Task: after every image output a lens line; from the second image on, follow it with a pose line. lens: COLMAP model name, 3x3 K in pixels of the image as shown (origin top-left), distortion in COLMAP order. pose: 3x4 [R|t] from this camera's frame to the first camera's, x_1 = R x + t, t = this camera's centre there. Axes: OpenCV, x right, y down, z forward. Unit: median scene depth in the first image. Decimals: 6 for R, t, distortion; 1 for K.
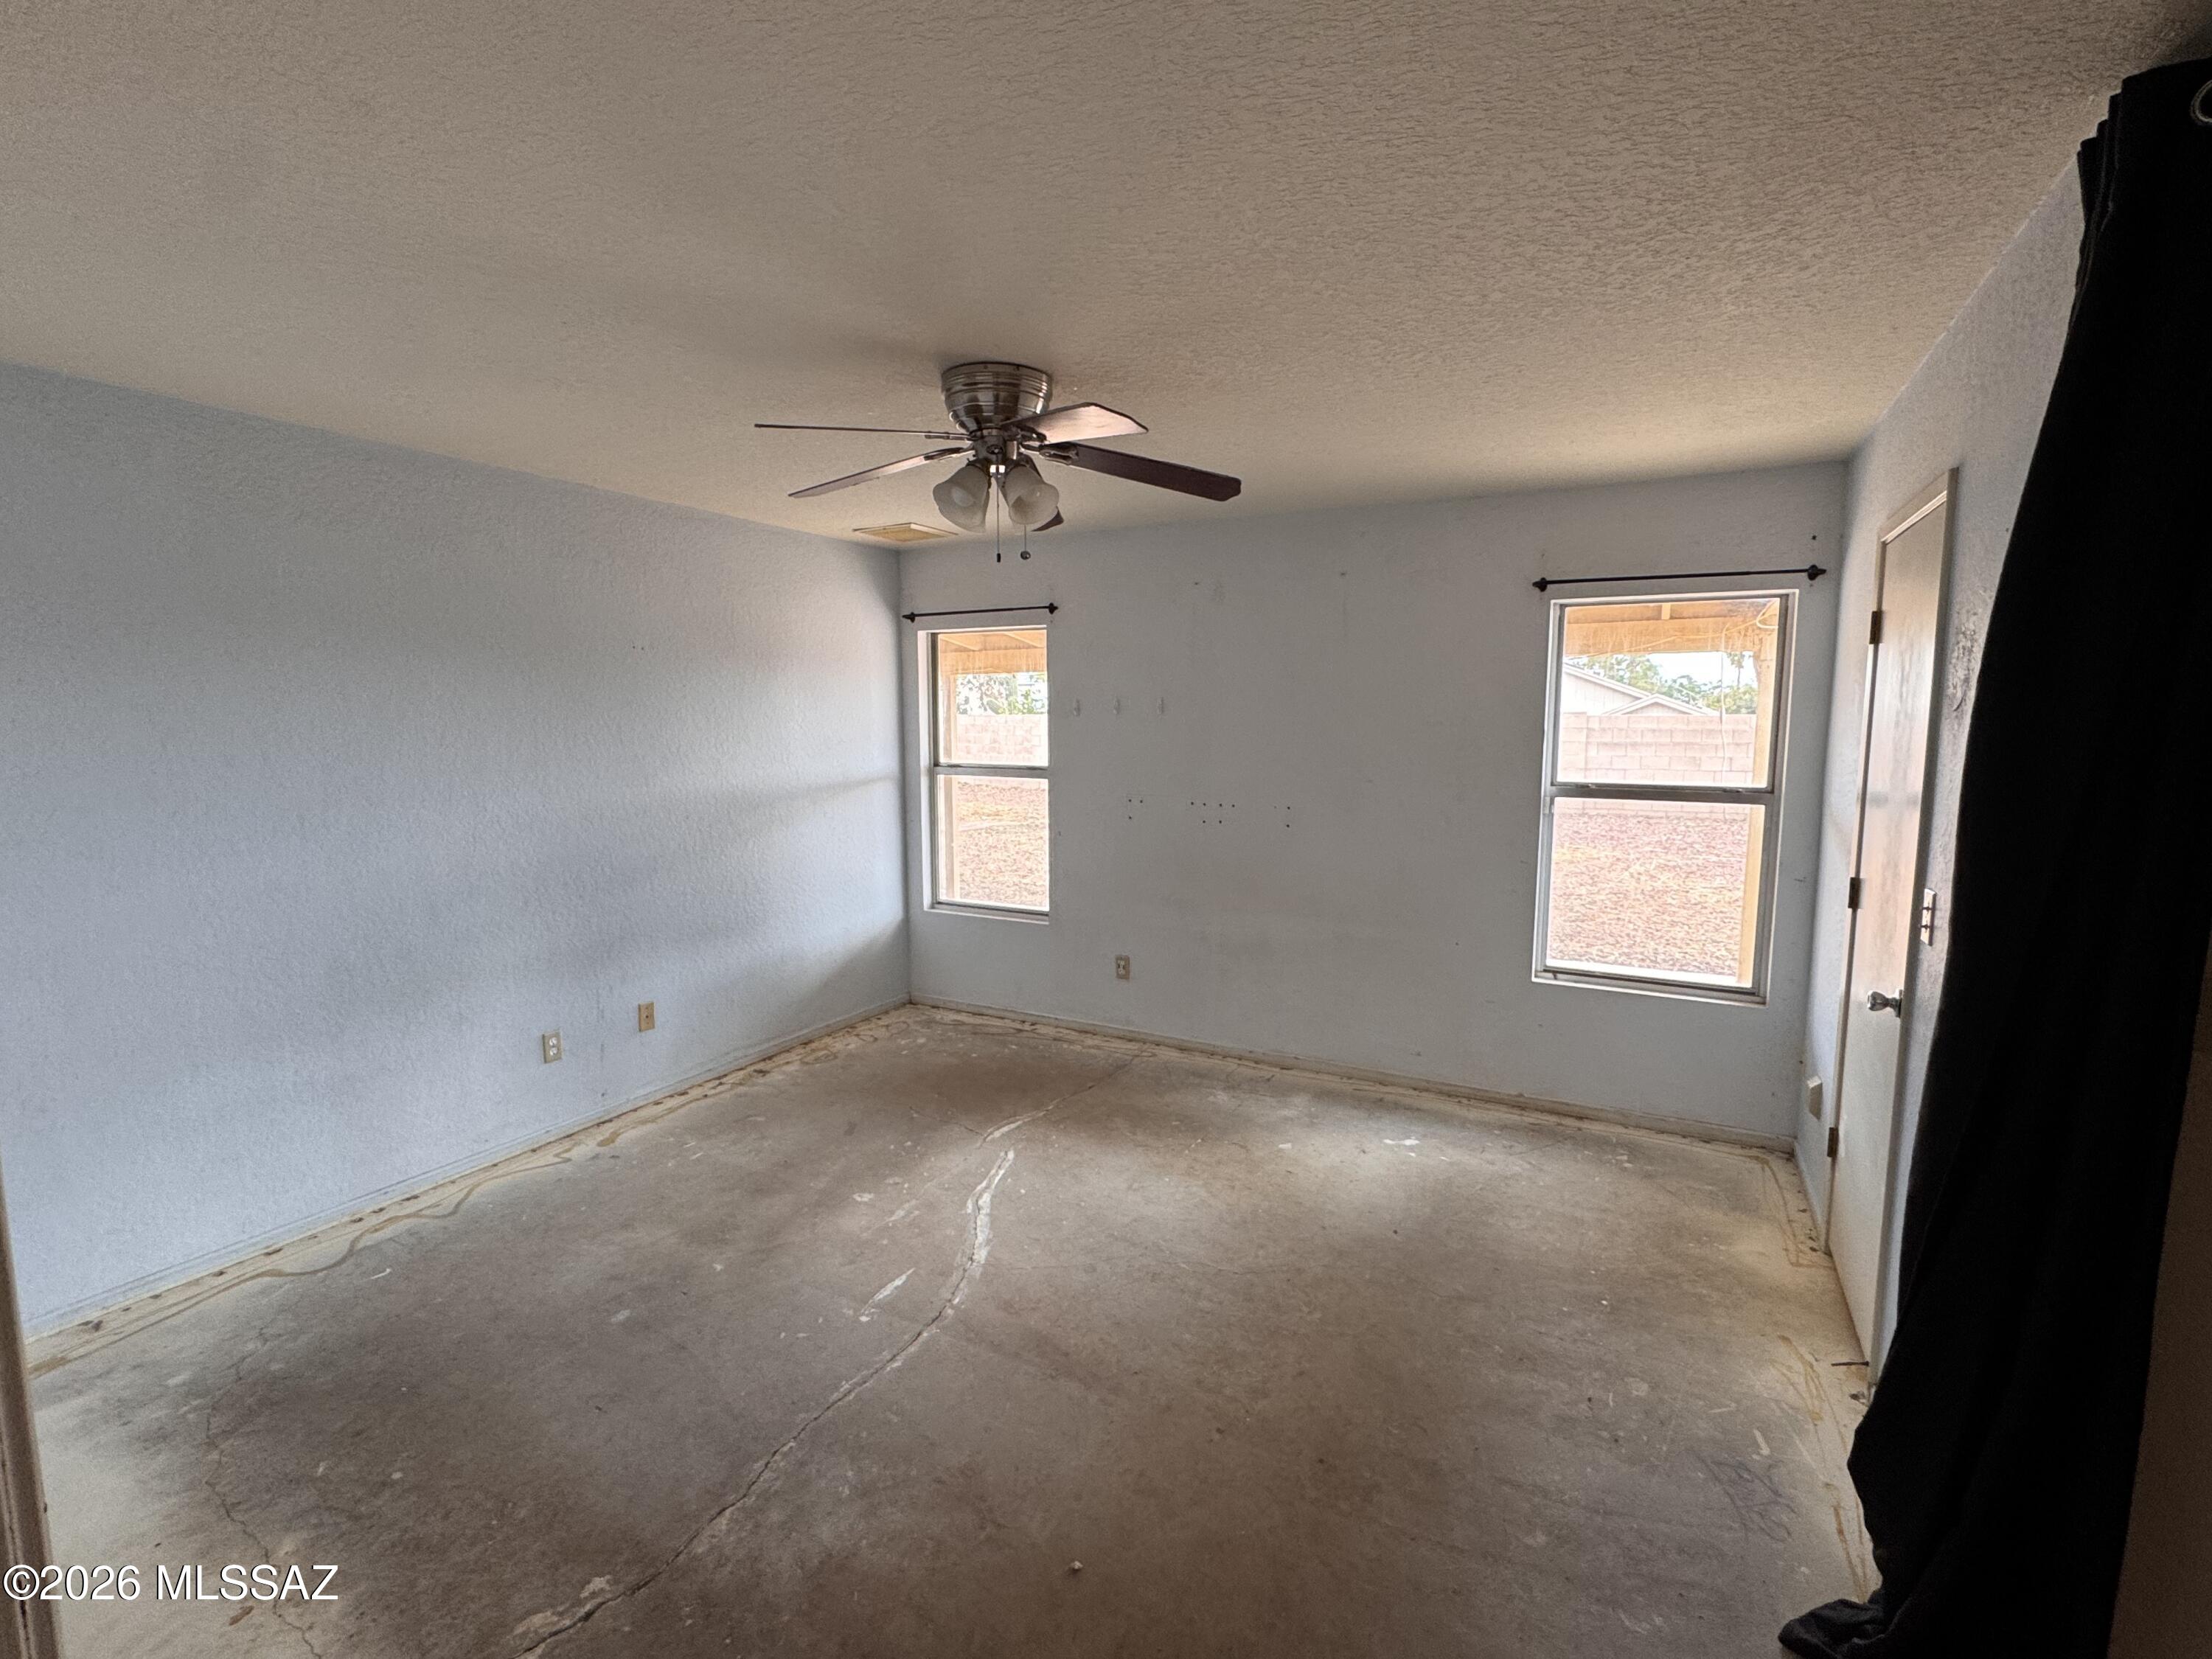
lens RADIAL K [[1068.2, 0, 1106.5], [0, 1068.2, 832.4], [0, 0, 1]] dist [-0.000906, 0.002183]
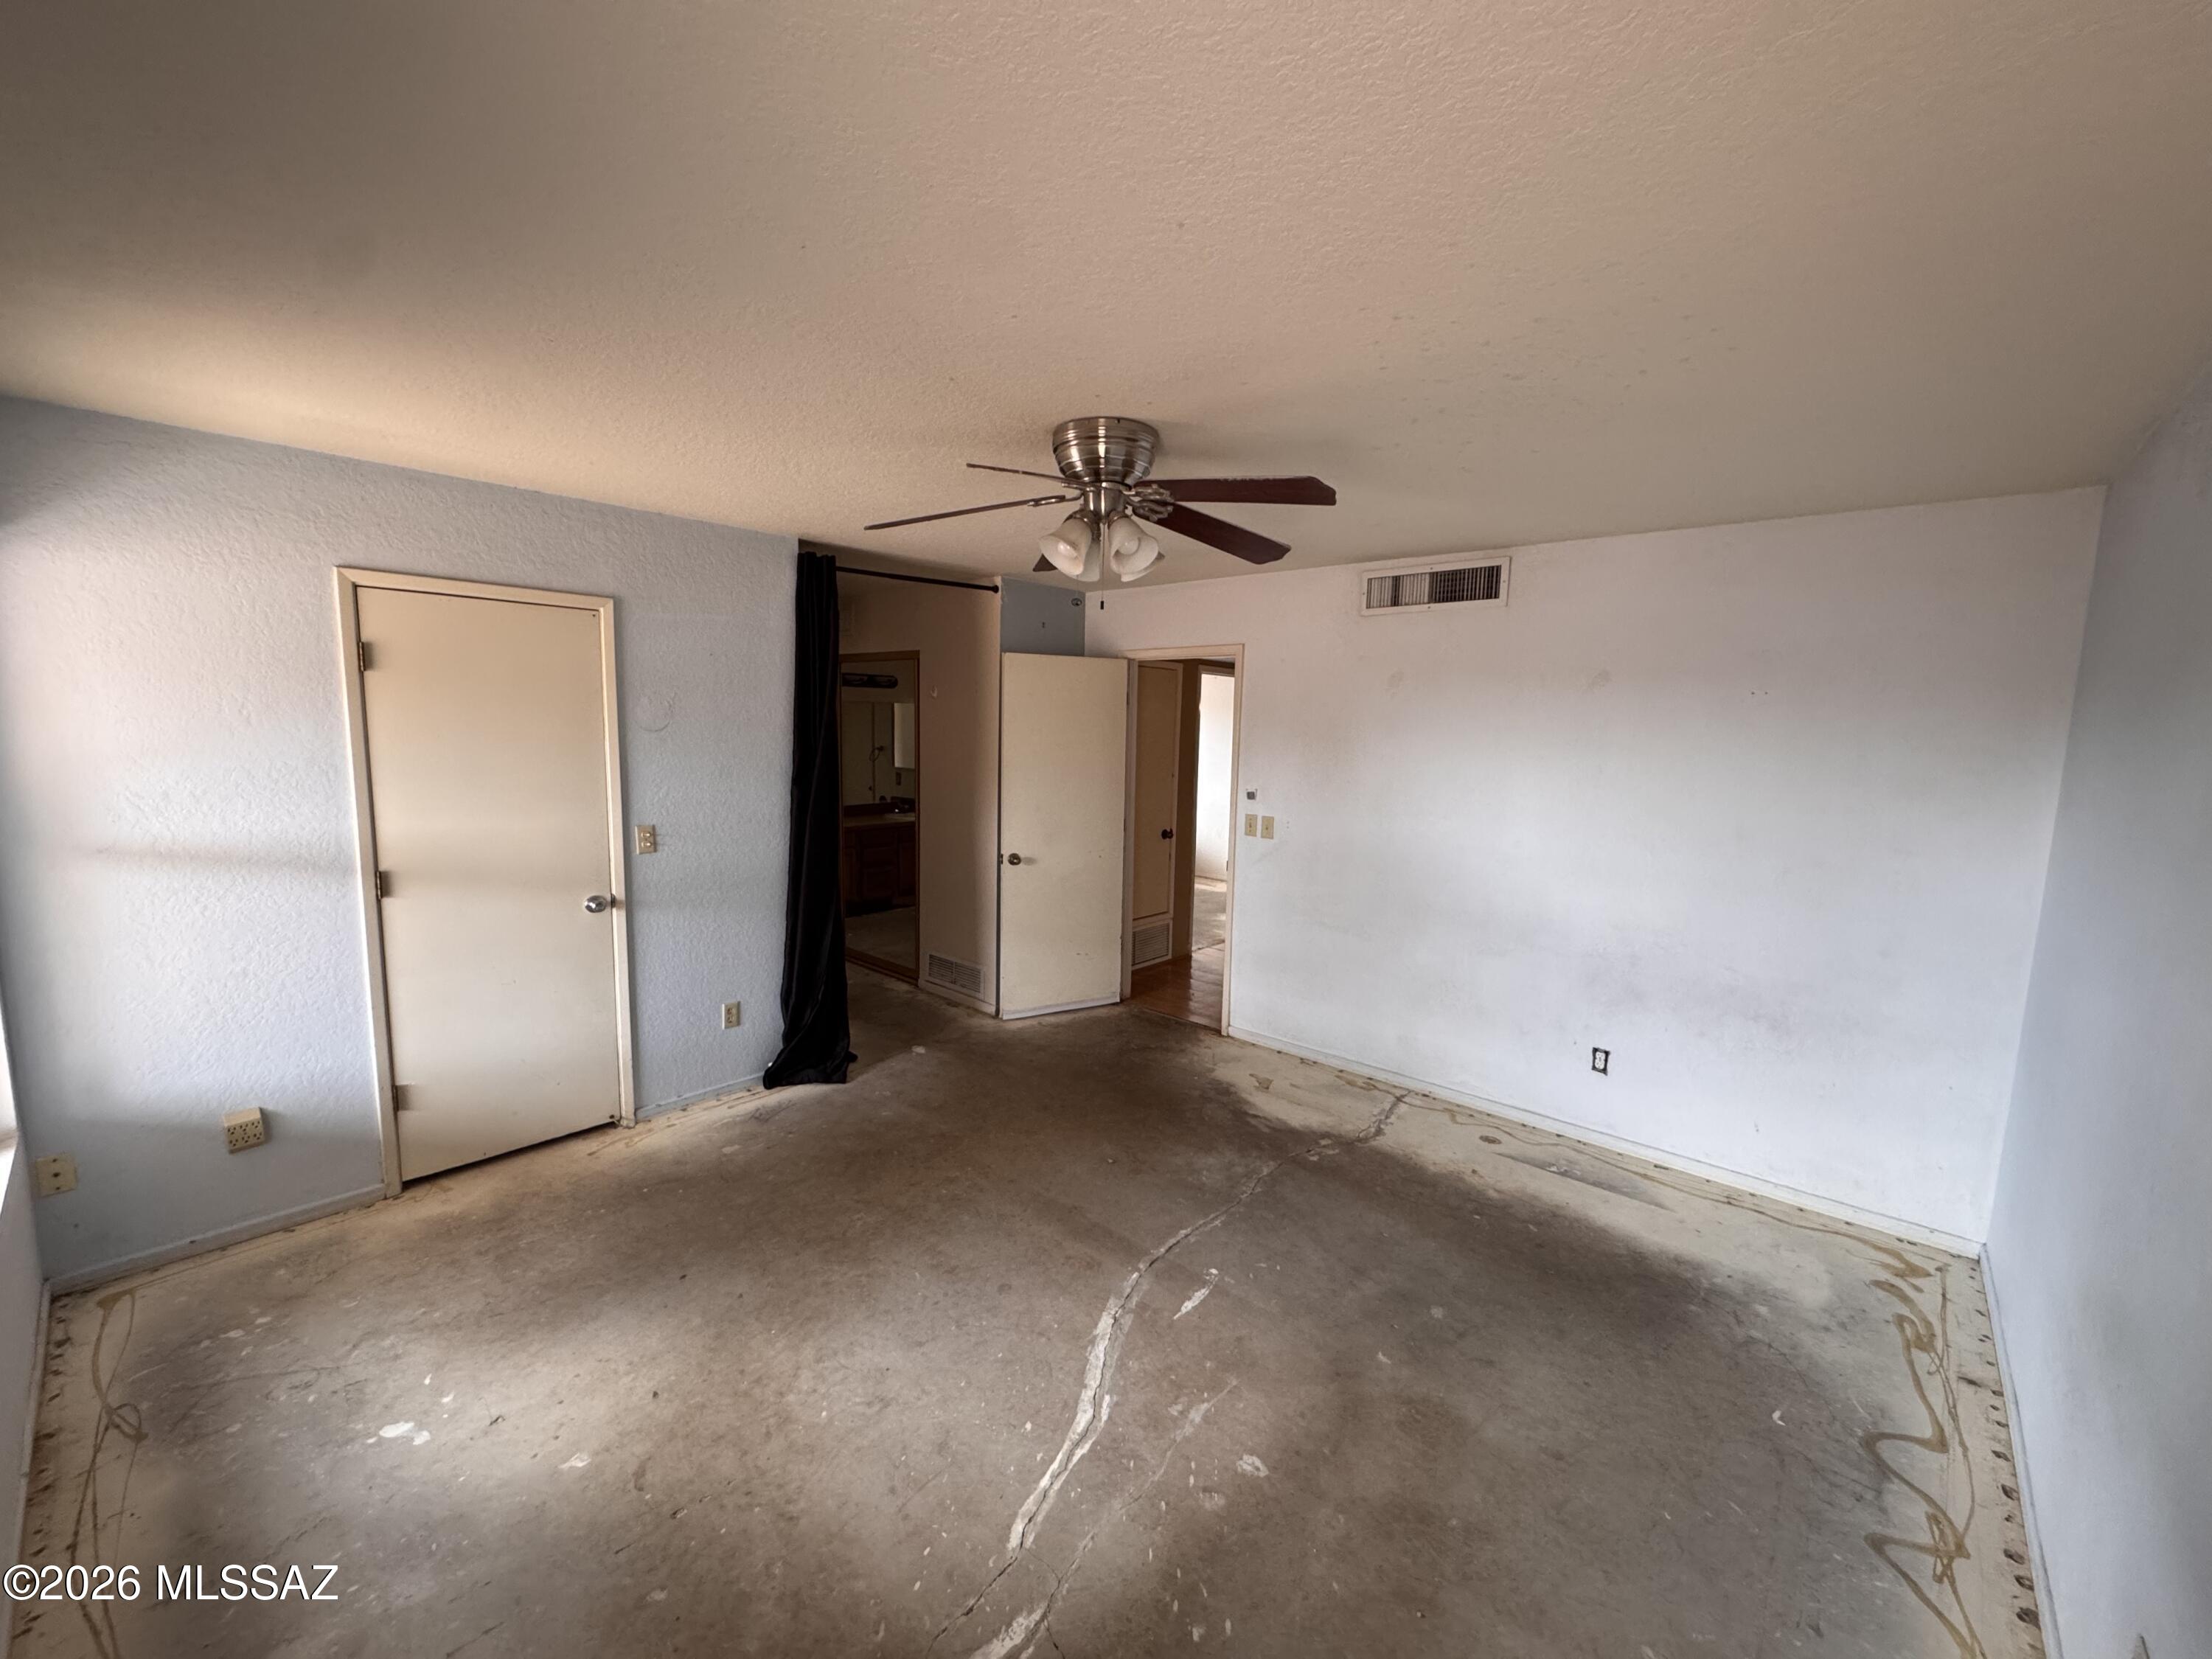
lens RADIAL K [[880.8, 0, 1101.5], [0, 880.8, 831.1], [0, 0, 1]] dist [-0.002810, 0.000118]
pose [[-0.972505, -0.051693, 0.227074, -0.269527], [0.000994, 0.974123, 0.226015, -0.208454], [-0.232882, 0.220027, -0.947288, 1.645145]]
